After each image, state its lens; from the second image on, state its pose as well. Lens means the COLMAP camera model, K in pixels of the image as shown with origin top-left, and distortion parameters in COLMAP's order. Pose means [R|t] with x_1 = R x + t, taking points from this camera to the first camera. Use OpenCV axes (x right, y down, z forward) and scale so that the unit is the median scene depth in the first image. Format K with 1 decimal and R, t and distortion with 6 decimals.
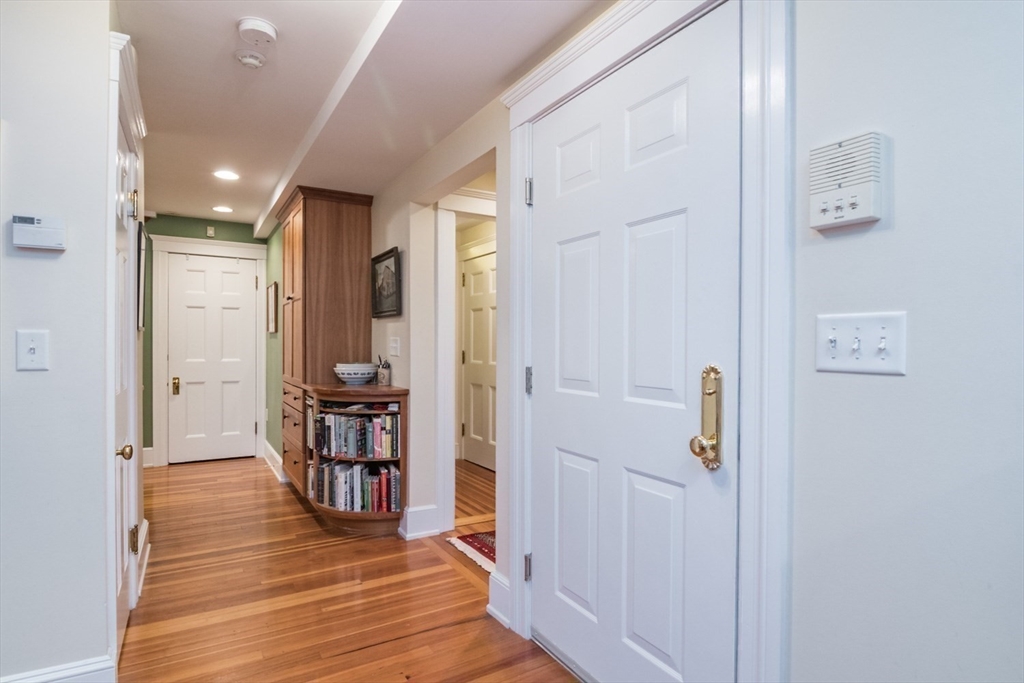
lens RADIAL K [[516.9, 0, 509.7], [0, 516.9, 351.4], [0, 0, 1]] dist [-0.011857, -0.001088]
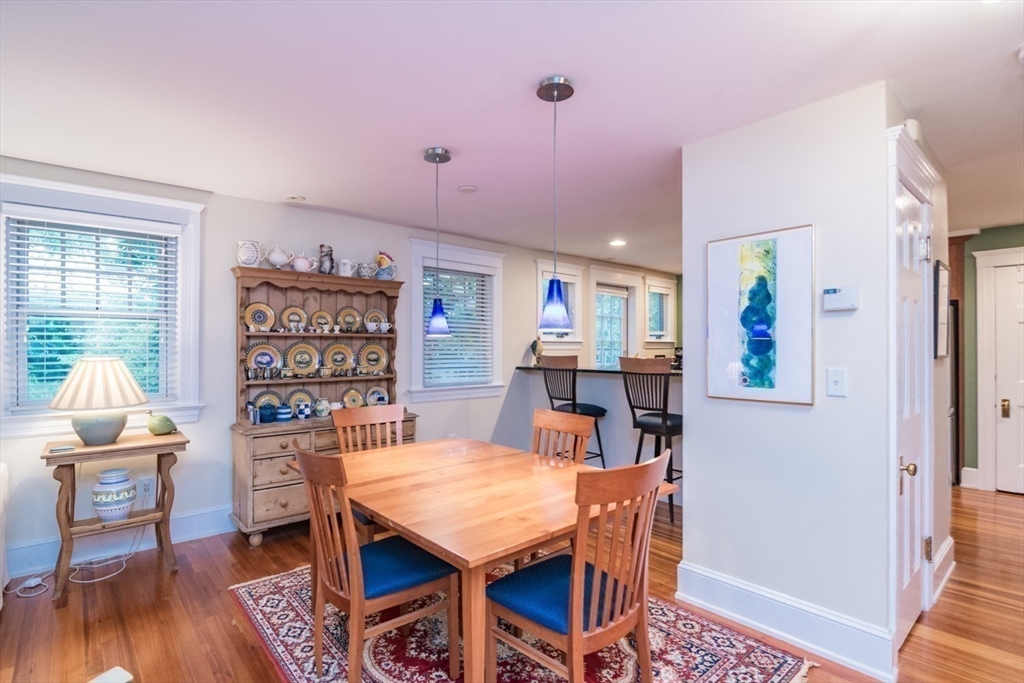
lens RADIAL K [[500.9, 0, 503.9], [0, 500.9, 346.2], [0, 0, 1]] dist [-0.013251, -0.001506]
pose [[0.157140, -0.016739, -0.987435, 0.143659], [-0.006998, 0.999812, -0.018063, -0.036011], [0.987552, 0.009749, 0.156993, -0.063446]]
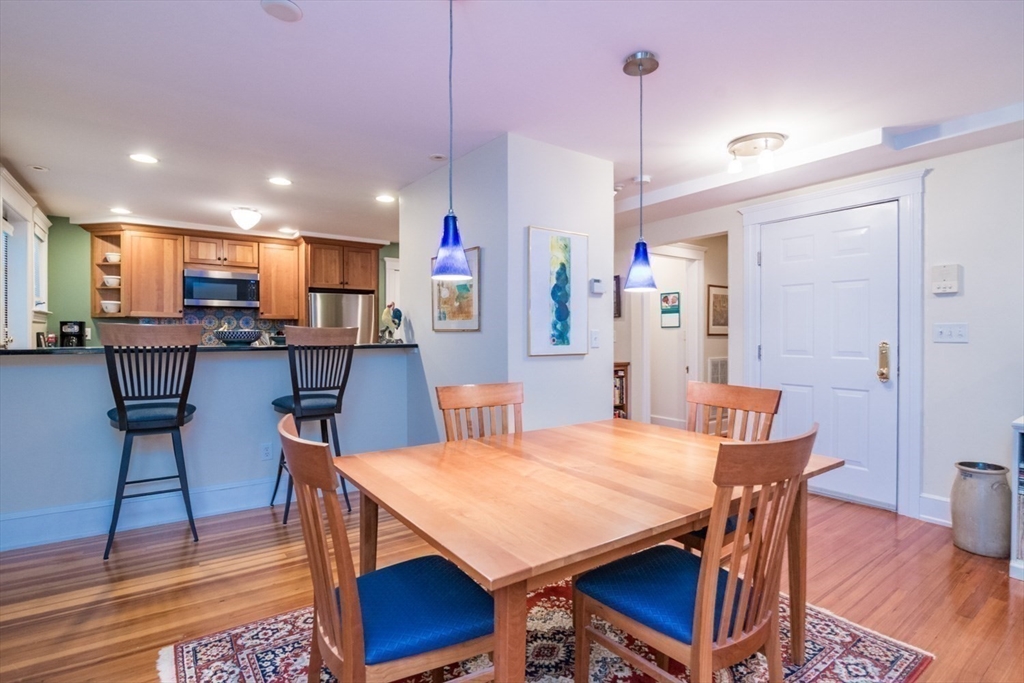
lens RADIAL K [[500.8, 0, 496.9], [0, 500.8, 337.8], [0, 0, 1]] dist [-0.012873, -0.000541]
pose [[0.997156, -0.011764, 0.074445, -0.733288], [0.012114, 0.999918, -0.004251, -0.002369], [-0.074389, 0.005141, 0.997216, -0.566690]]
